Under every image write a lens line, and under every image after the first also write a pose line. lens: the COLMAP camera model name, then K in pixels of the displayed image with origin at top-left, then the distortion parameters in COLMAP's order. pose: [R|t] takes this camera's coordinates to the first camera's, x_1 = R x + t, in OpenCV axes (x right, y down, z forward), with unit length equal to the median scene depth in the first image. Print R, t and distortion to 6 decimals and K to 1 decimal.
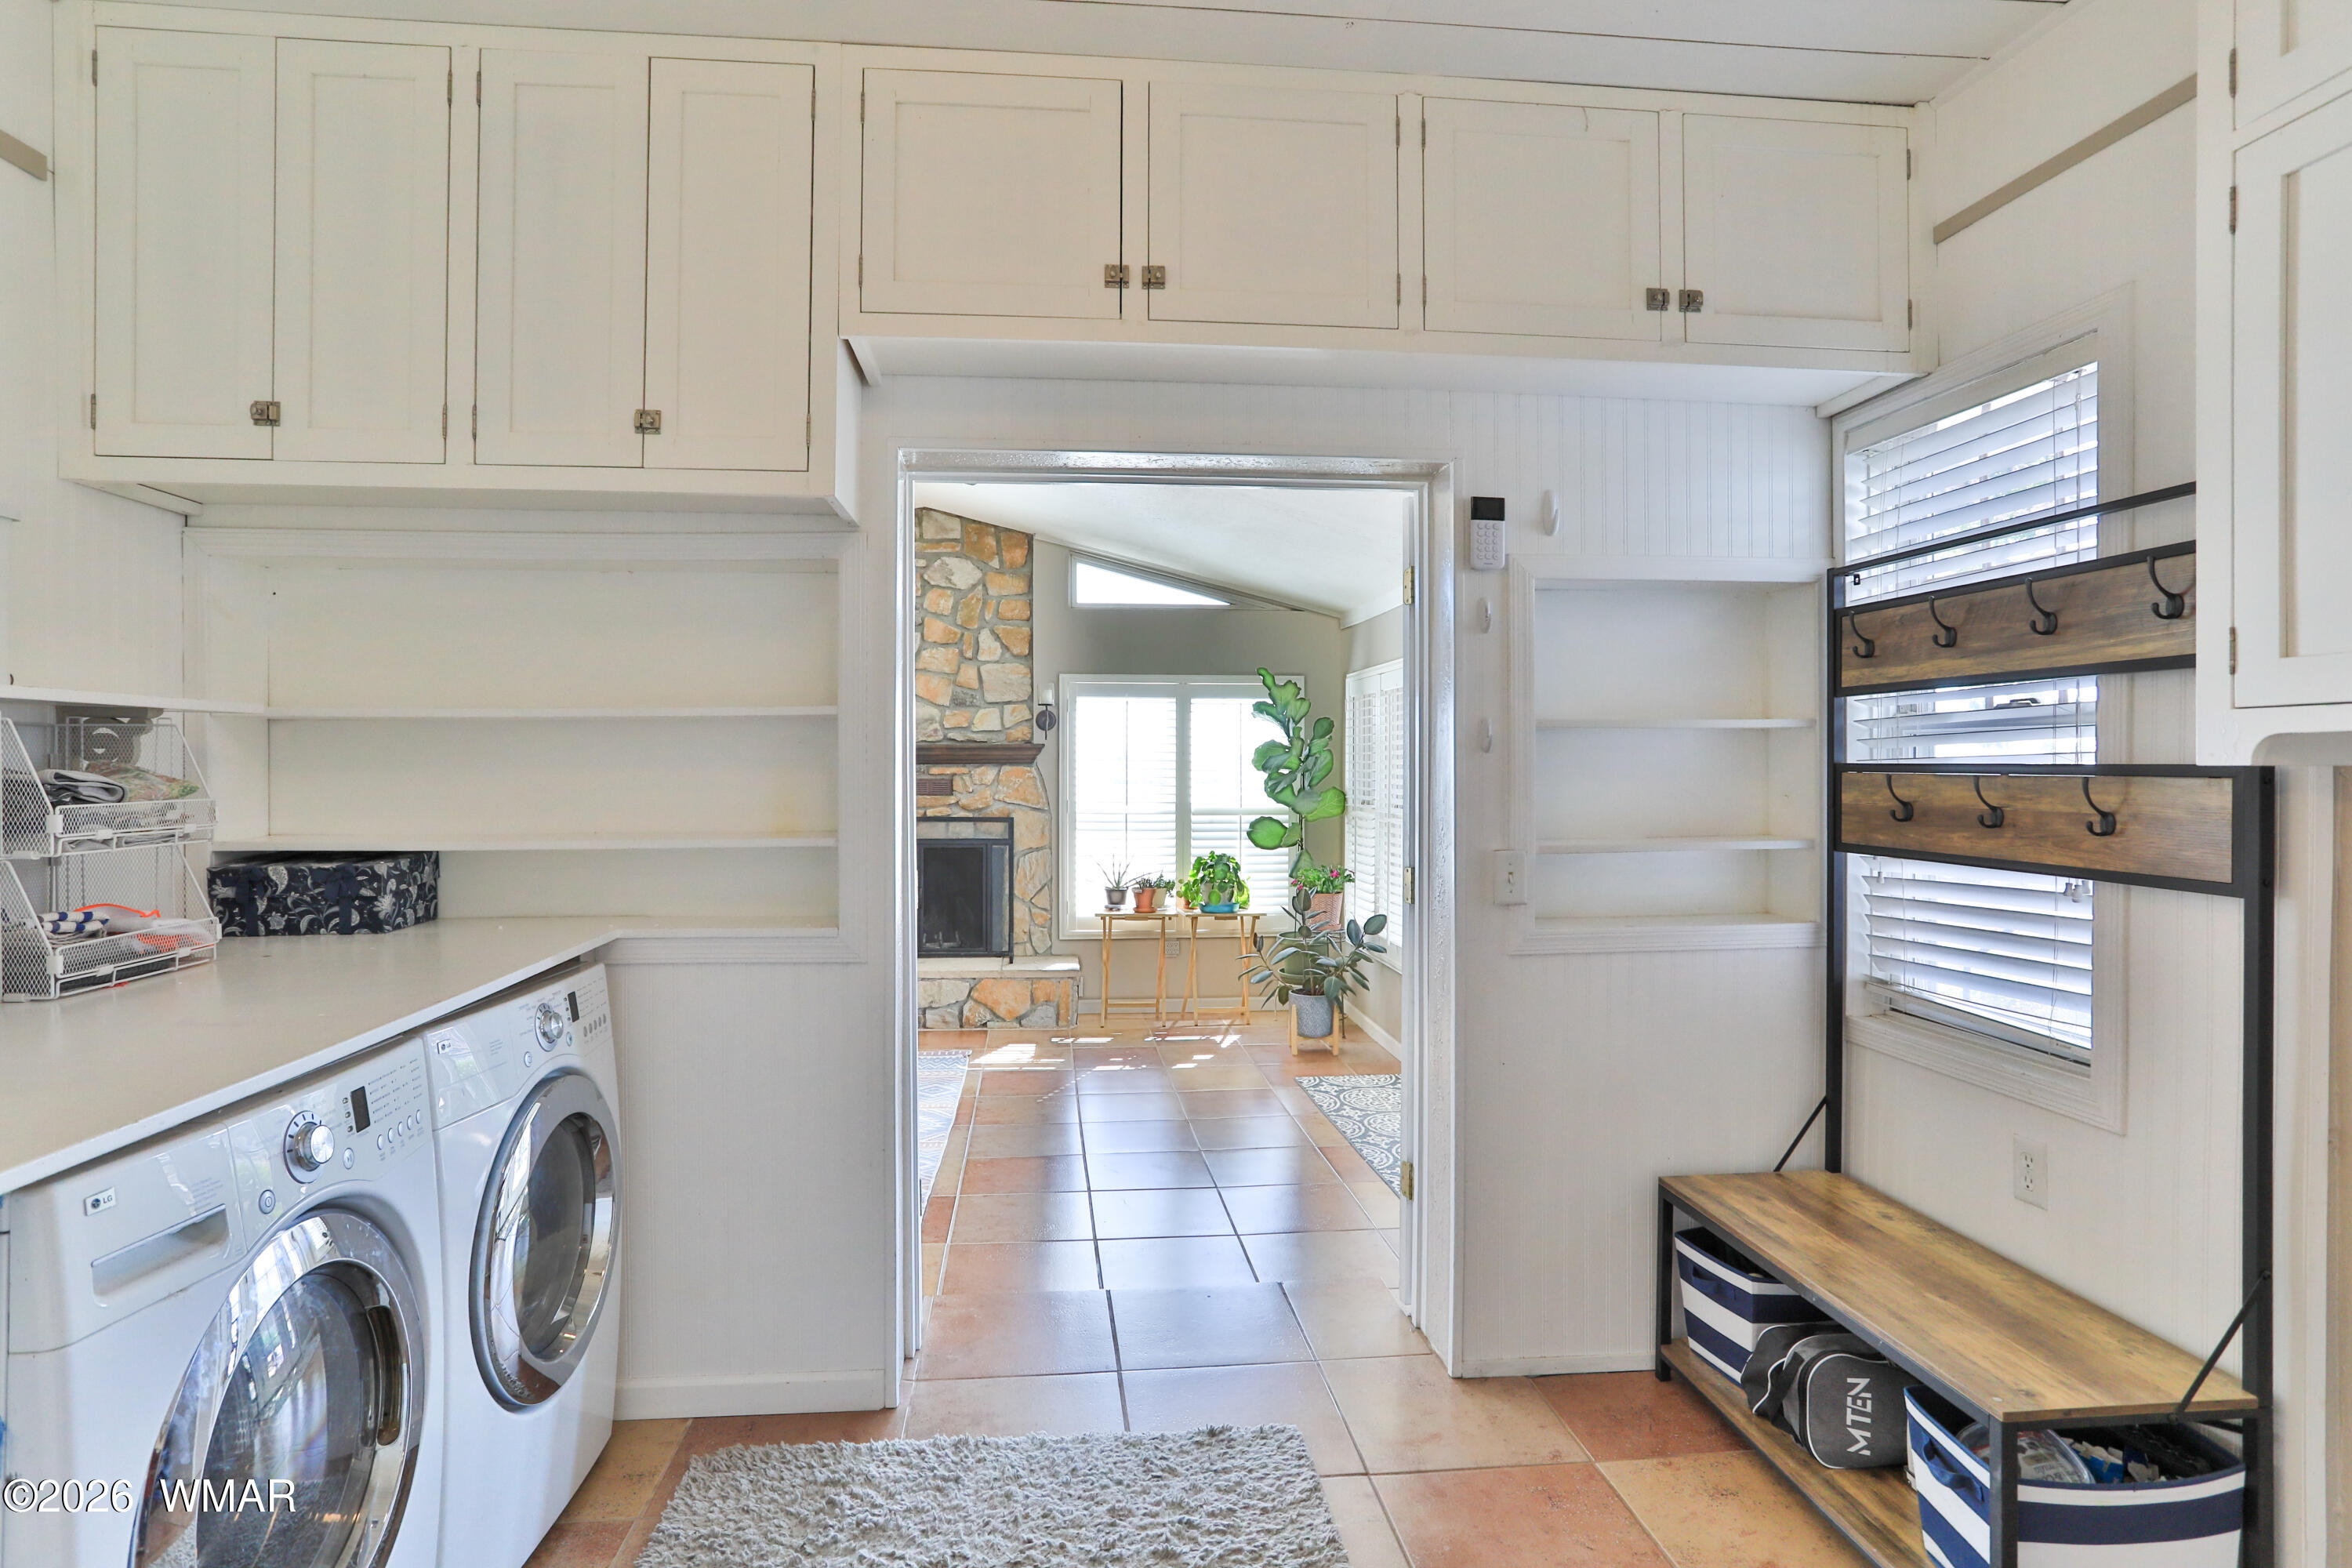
lens RADIAL K [[1244.6, 0, 1142.9], [0, 1244.6, 769.8], [0, 0, 1]] dist [-0.057372, 0.033407]
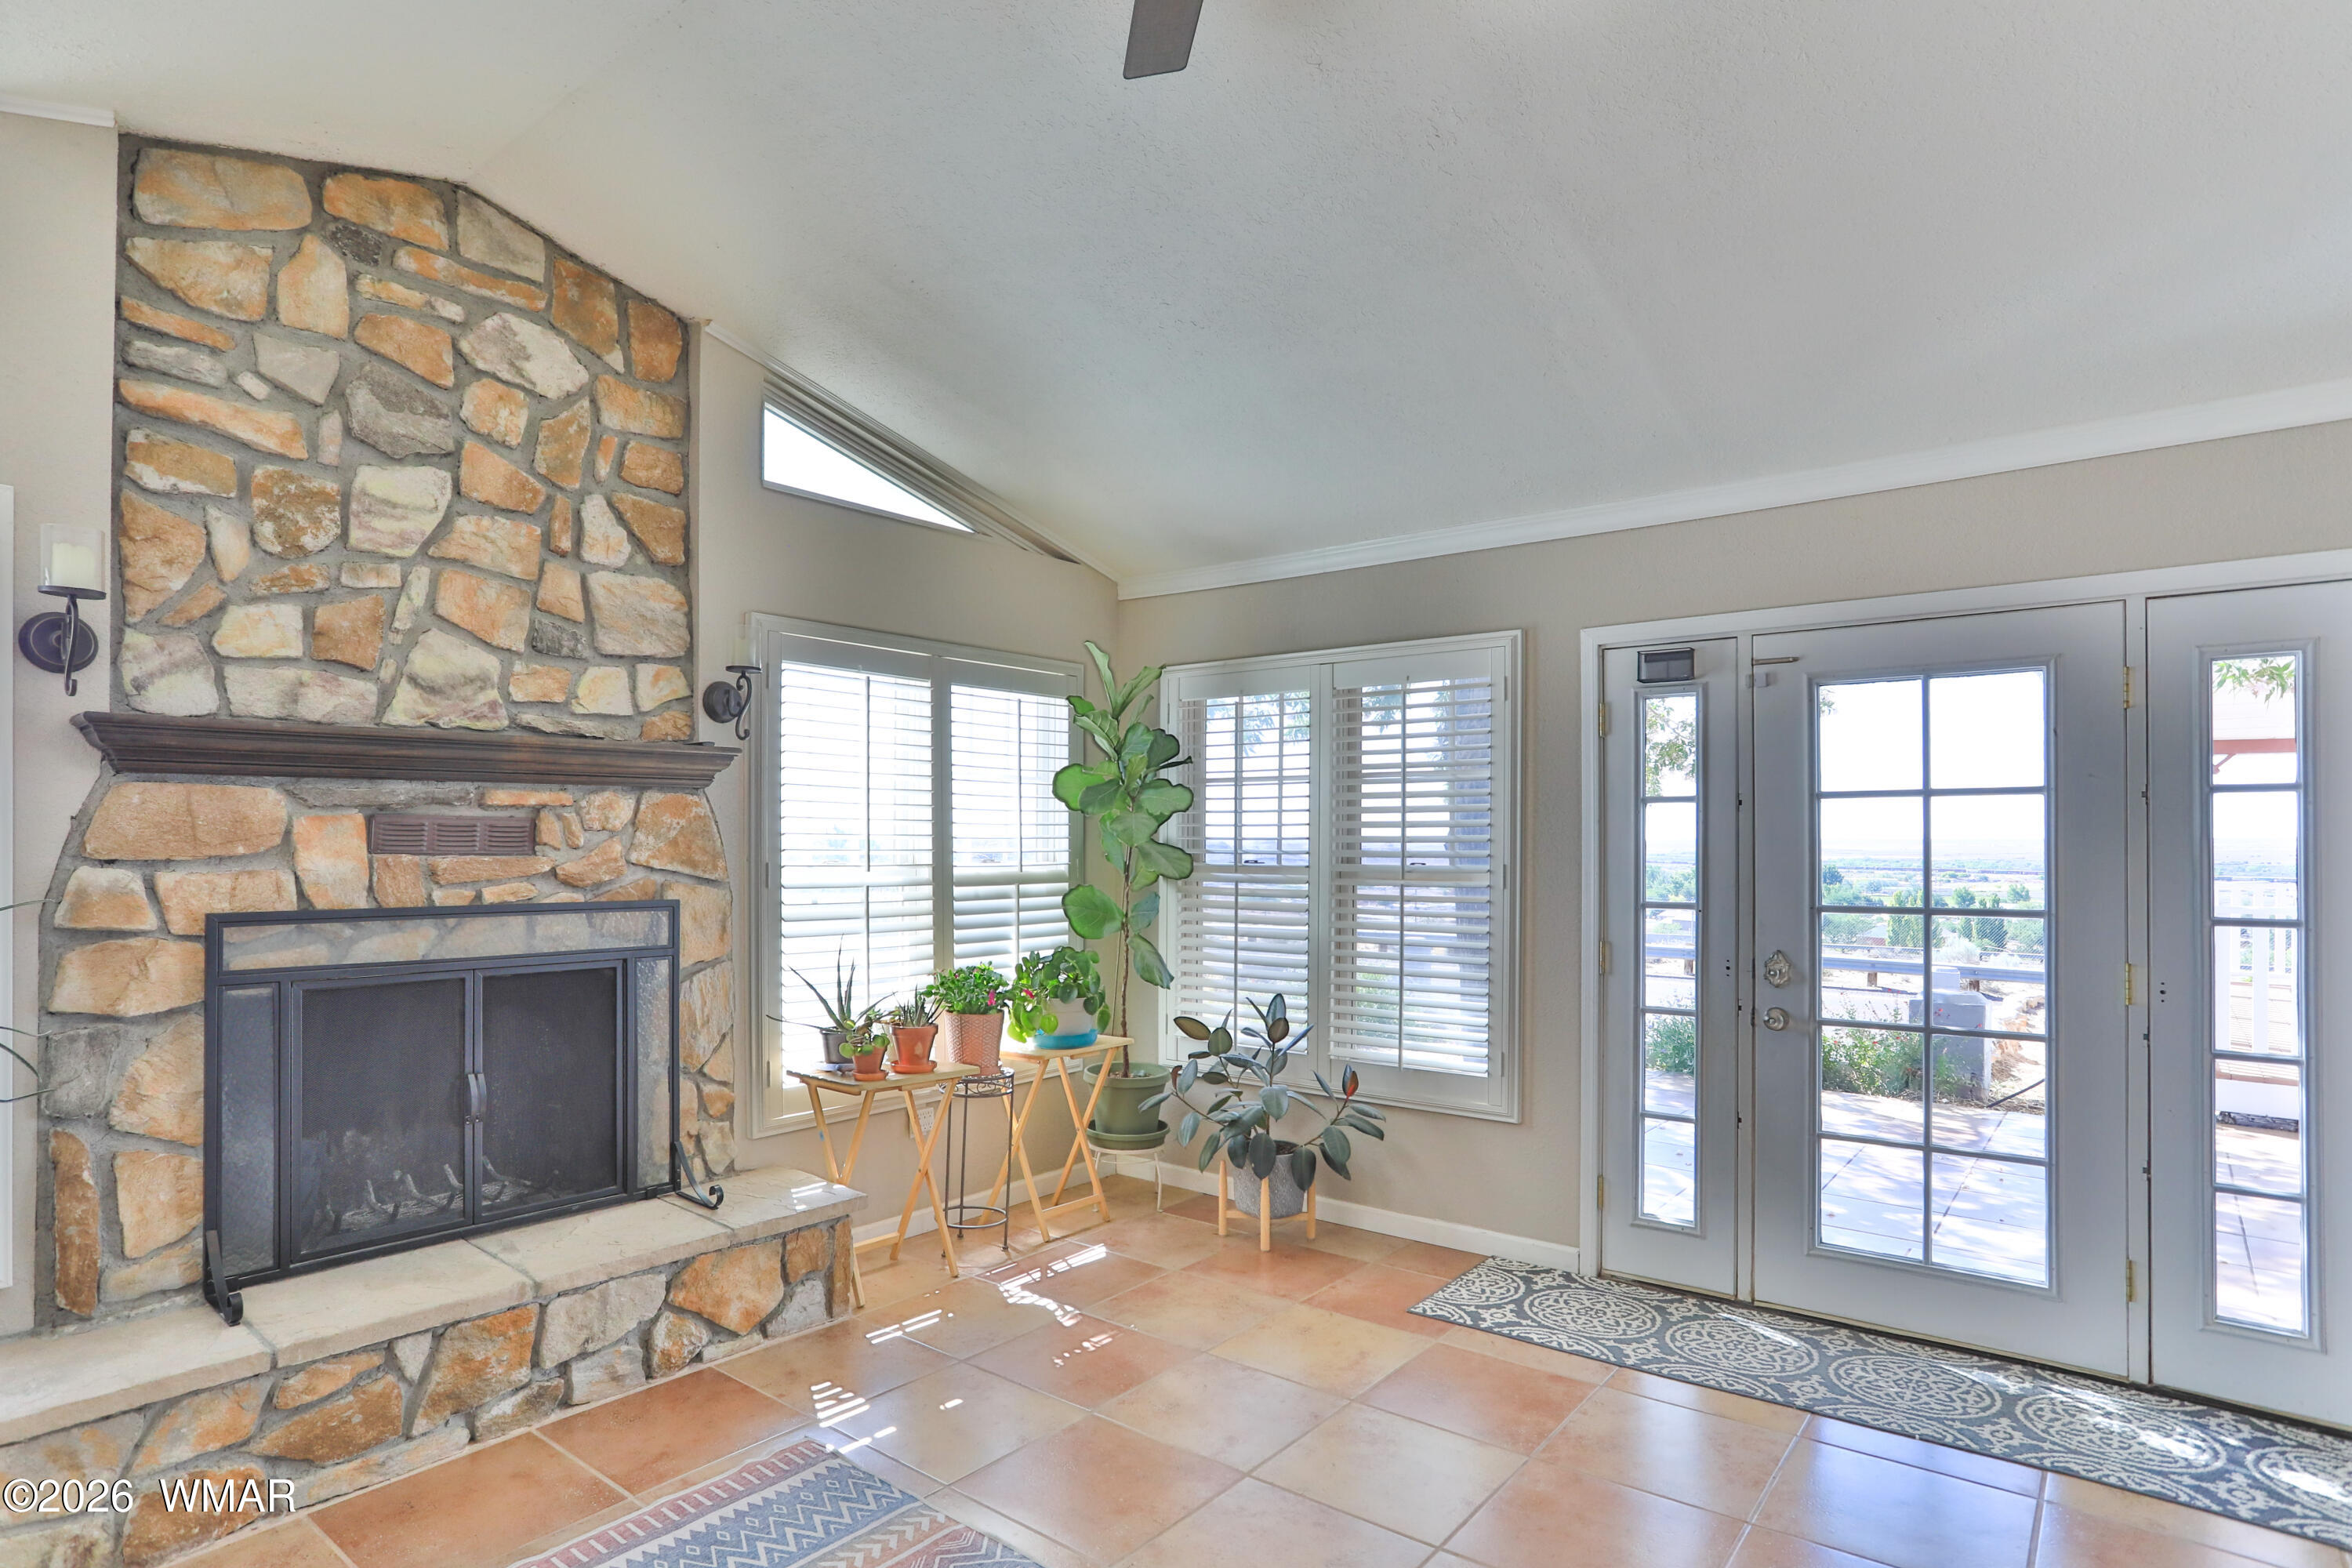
lens RADIAL K [[1268.0, 0, 1130.9], [0, 1268.0, 843.3], [0, 0, 1]] dist [-0.051028, 0.031025]
pose [[0.694198, -0.001178, 0.719784, -0.346082], [0.002207, 0.999997, -0.000492, 0.018161], [-0.719781, 0.001930, 0.694198, 0.567067]]
